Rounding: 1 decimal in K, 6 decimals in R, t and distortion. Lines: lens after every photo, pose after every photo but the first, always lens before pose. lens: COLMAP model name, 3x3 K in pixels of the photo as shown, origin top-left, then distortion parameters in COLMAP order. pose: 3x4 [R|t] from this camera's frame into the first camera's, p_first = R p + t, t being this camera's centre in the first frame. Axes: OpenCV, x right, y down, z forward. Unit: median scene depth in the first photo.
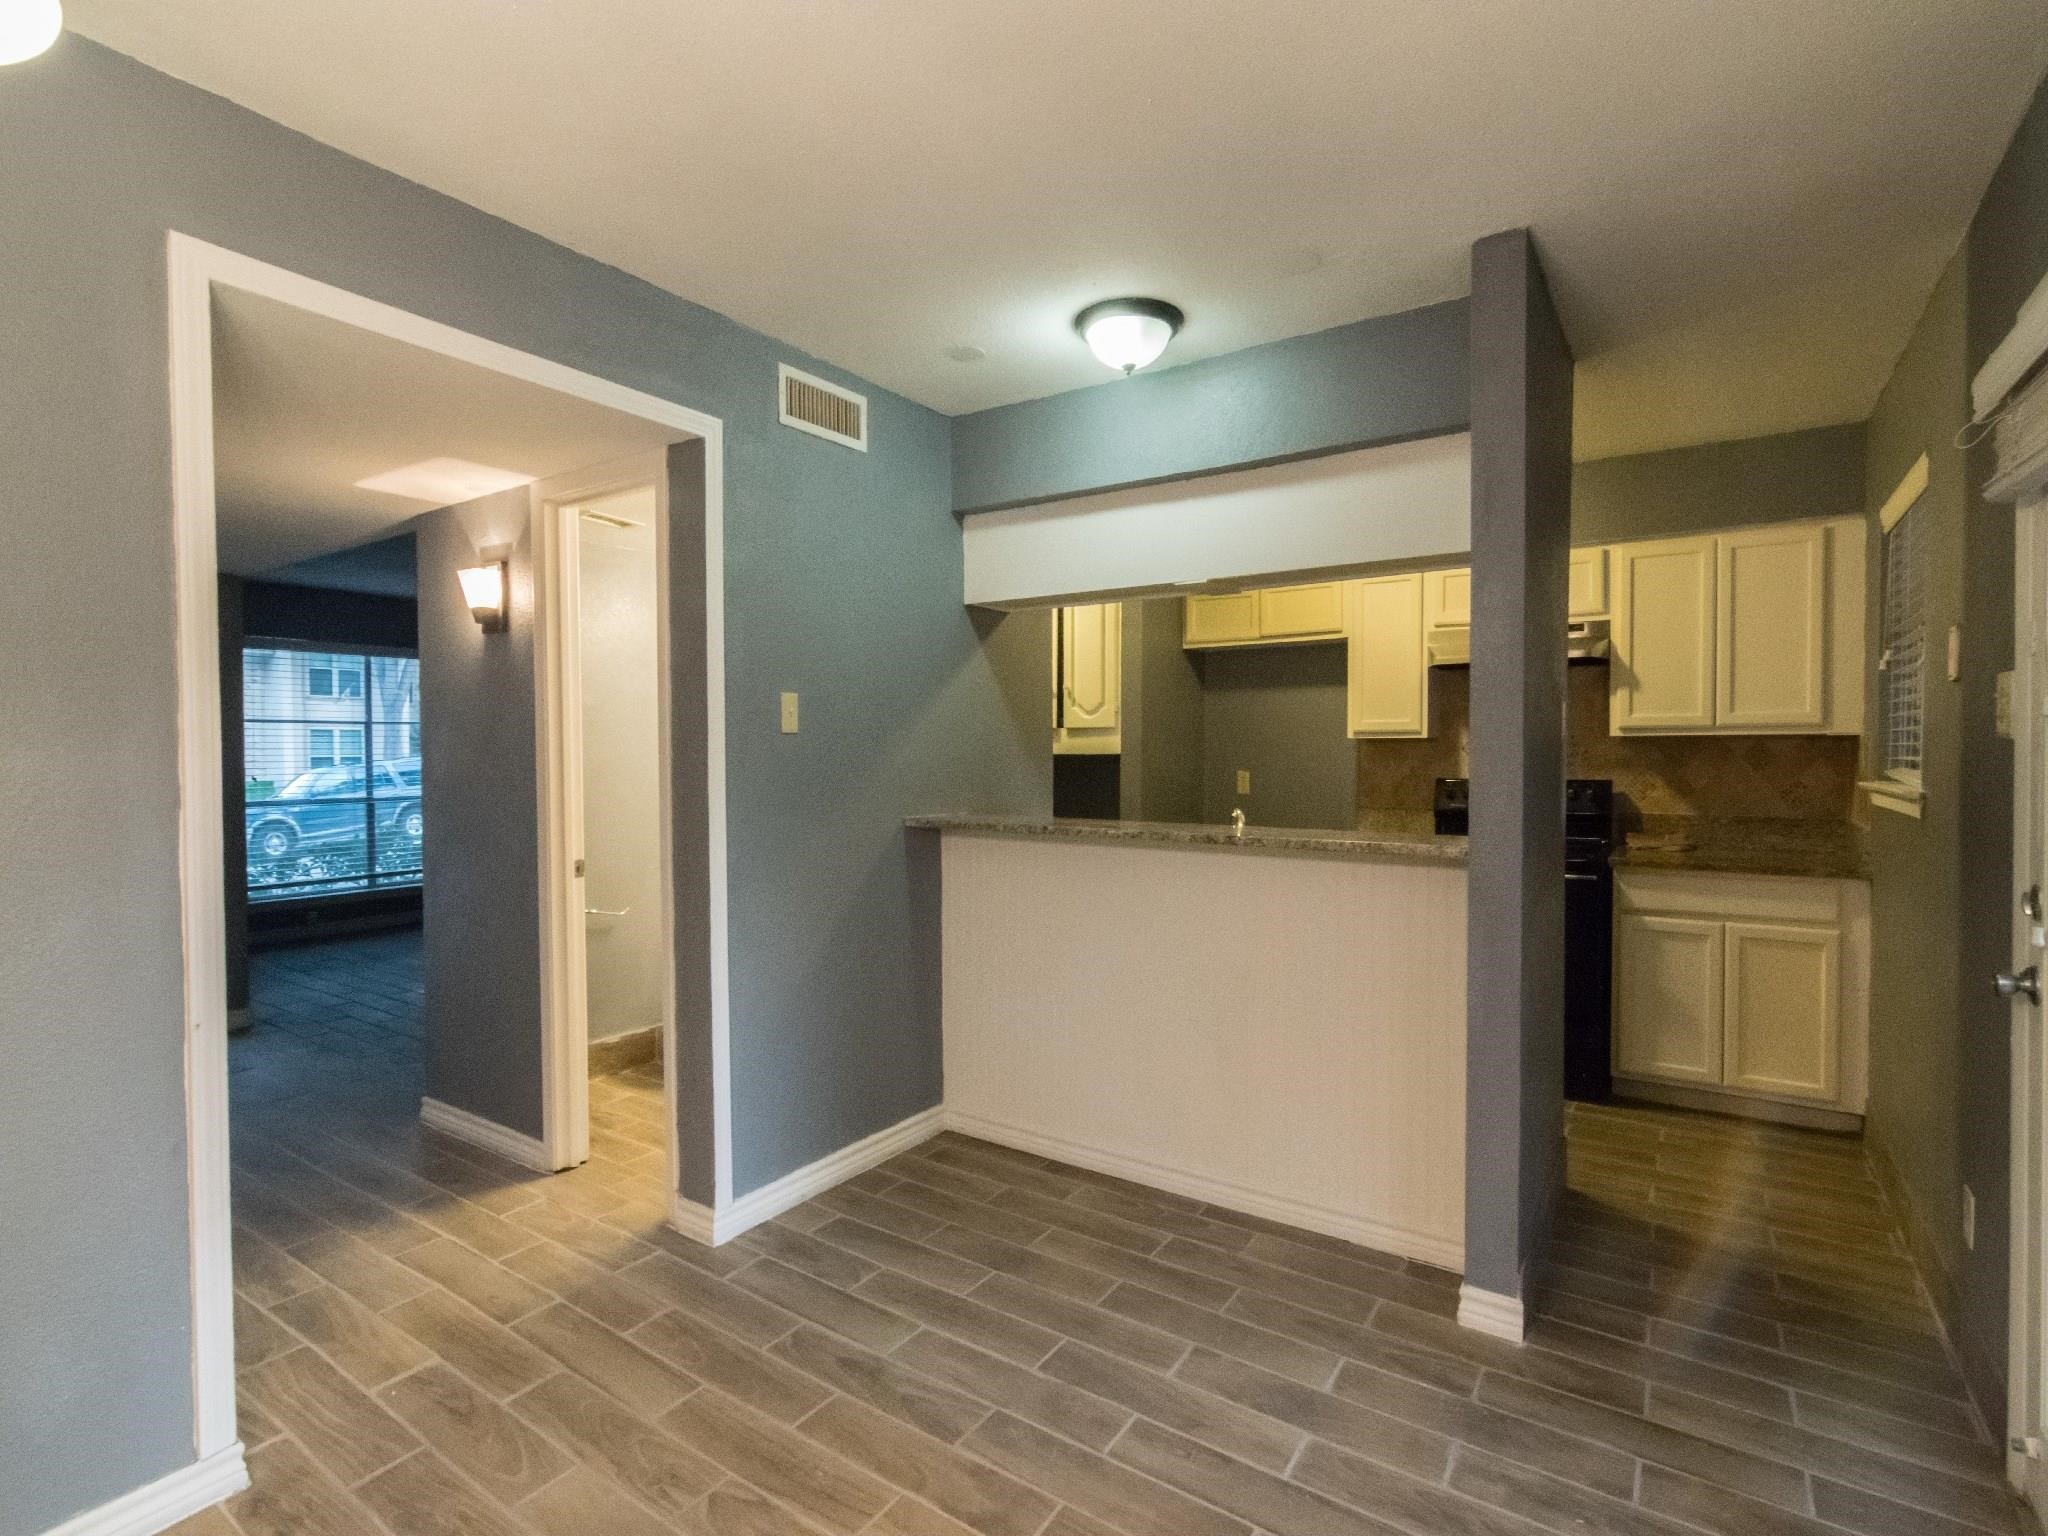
lens RADIAL K [[978.2, 0, 1012.3], [0, 978.2, 766.9], [0, 0, 1]] dist [-0.031246, 0.010456]
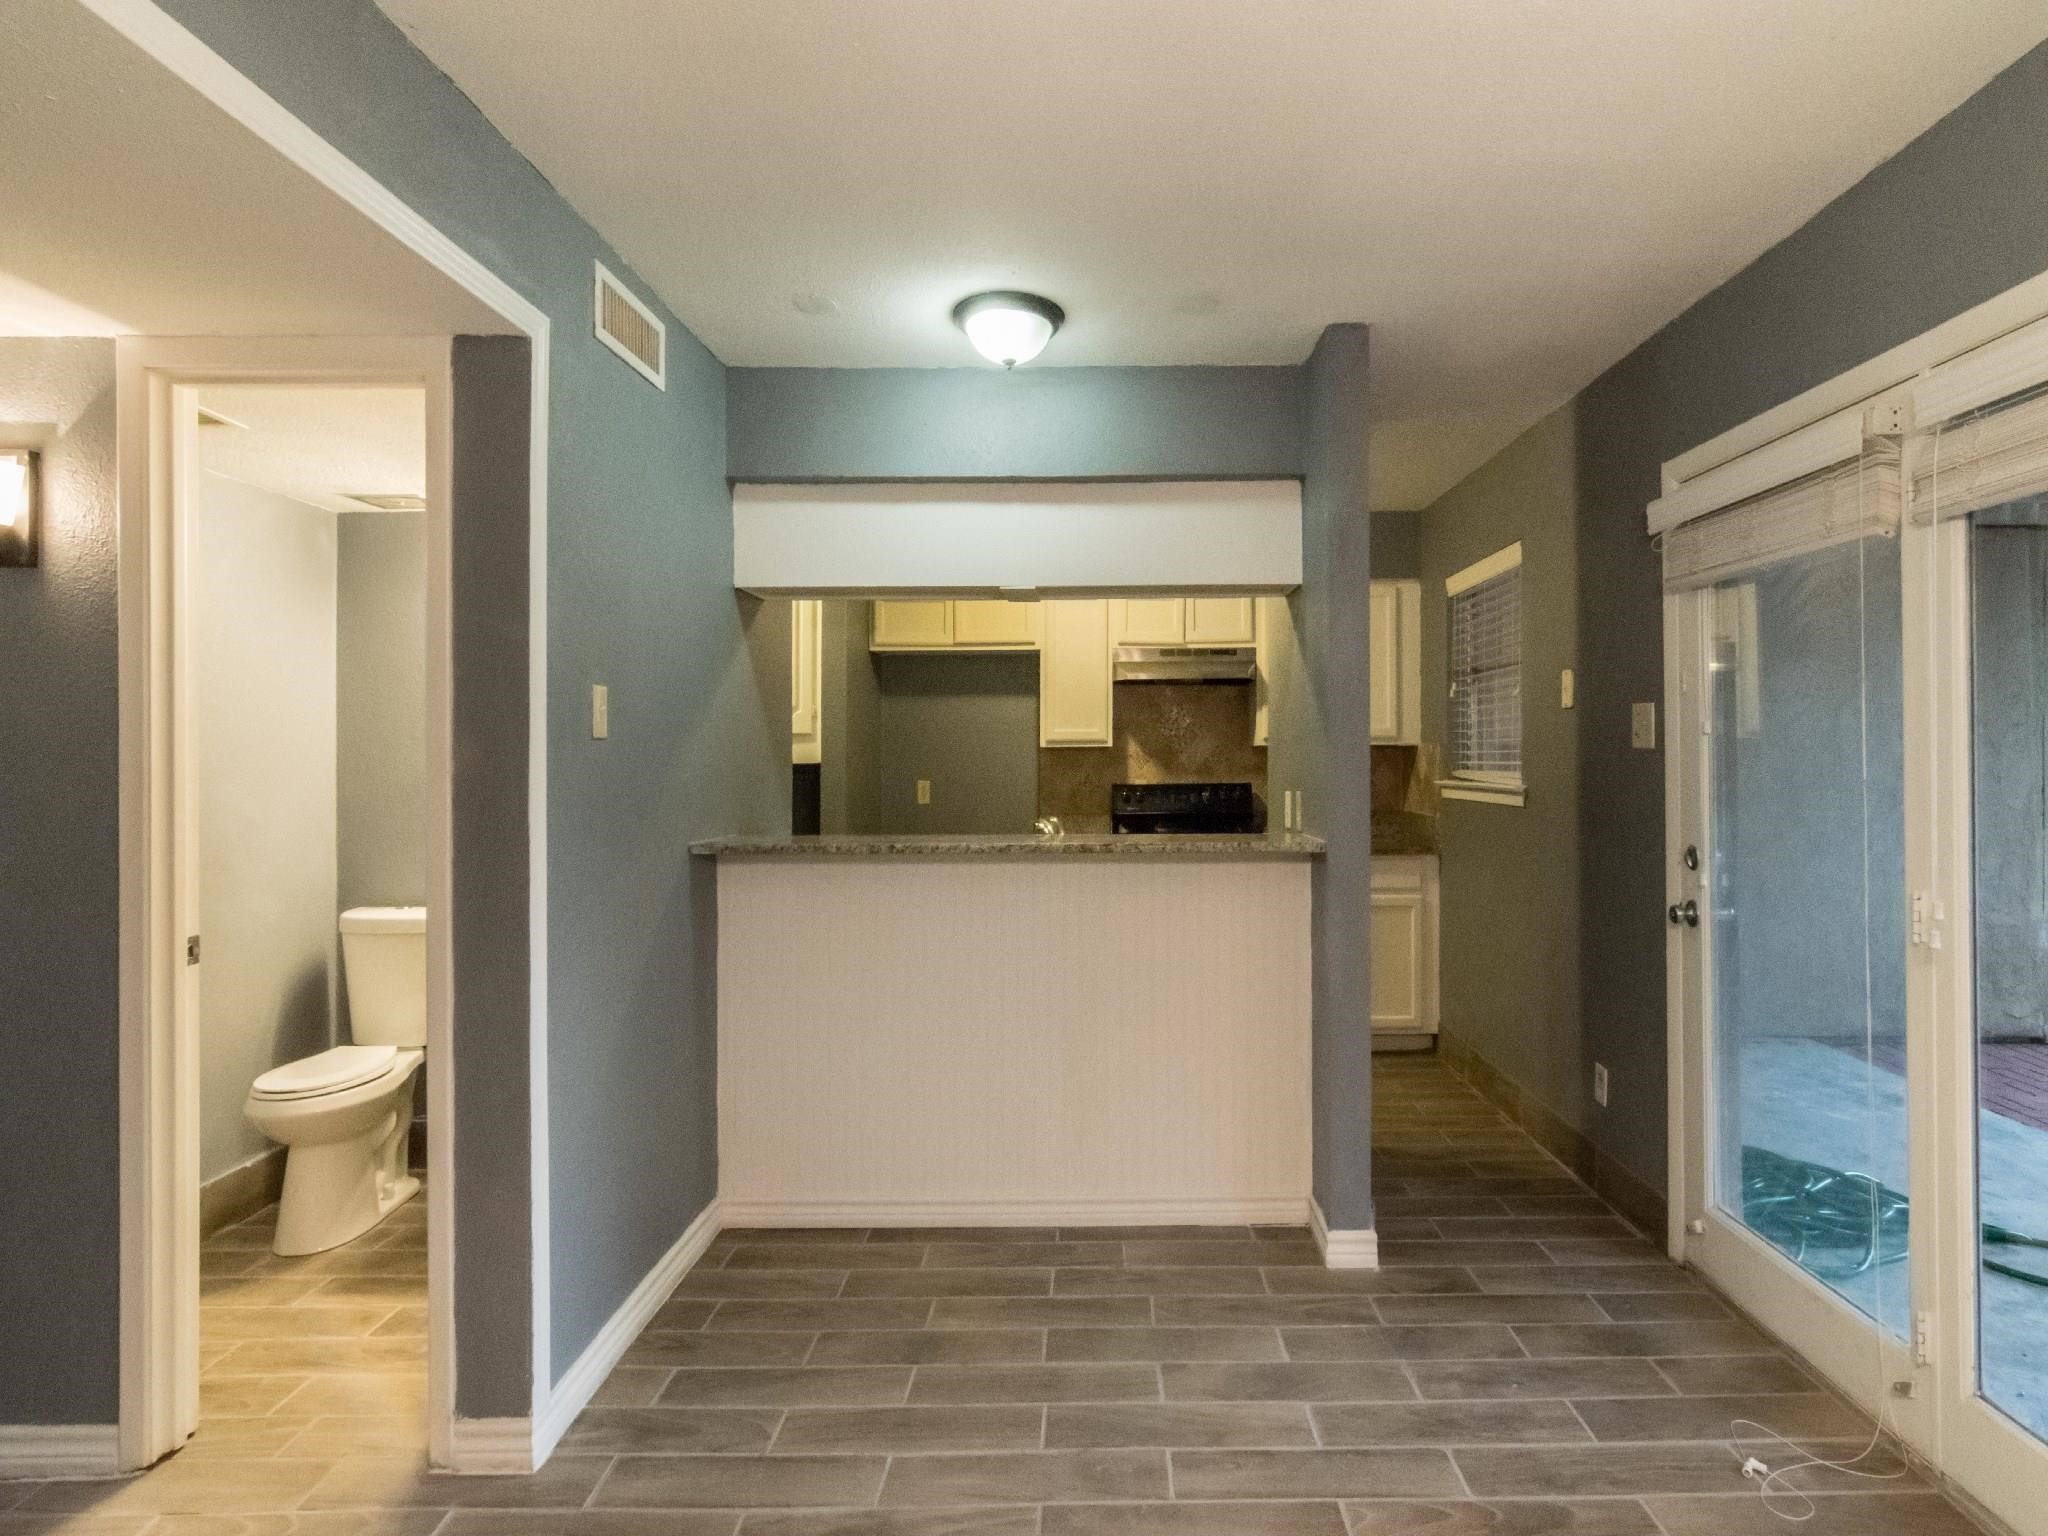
lens RADIAL K [[1026.2, 0, 1105.0], [0, 1026.2, 726.4], [0, 0, 1]] dist [-0.005143, 0.000020]
pose [[0.812272, 0.014574, 0.583096, -0.365545], [0.013365, 0.998960, -0.043586, -0.004369], [-0.583125, 0.043197, 0.811233, 0.122571]]
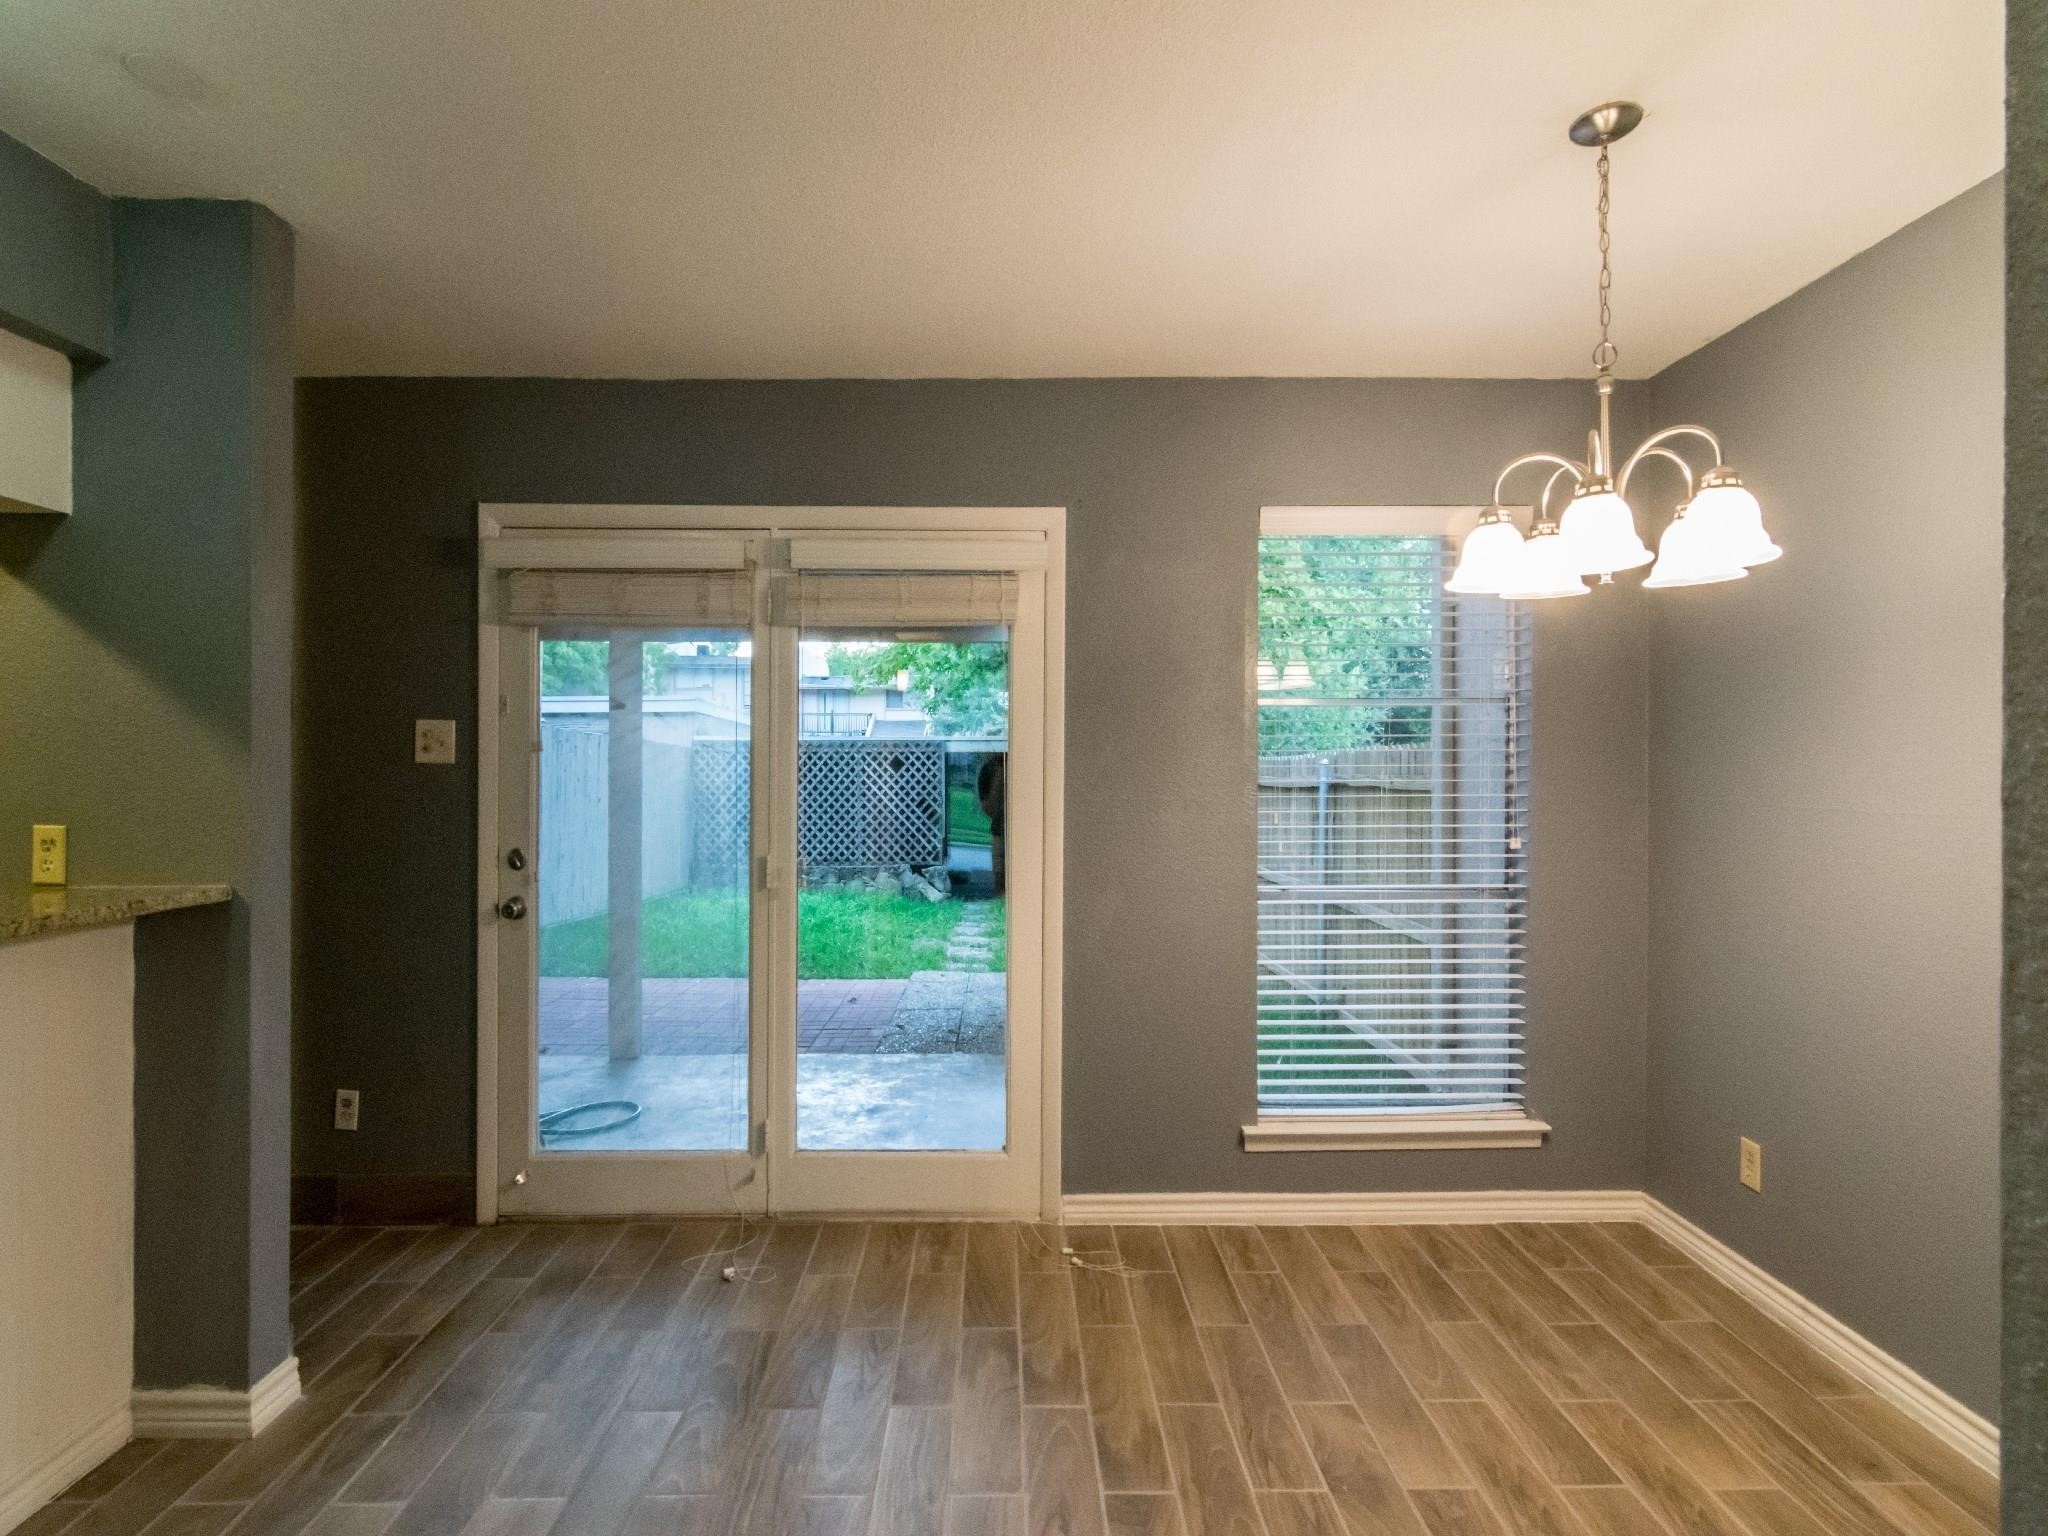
lens RADIAL K [[978.2, 0, 1012.3], [0, 978.2, 766.9], [0, 0, 1]] dist [-0.031246, 0.010456]
pose [[-0.583686, 0.001699, 0.811978, -0.509388], [0.017232, 0.999799, 0.010296, -0.017865], [-0.811796, 0.020002, -0.583598, 0.751544]]
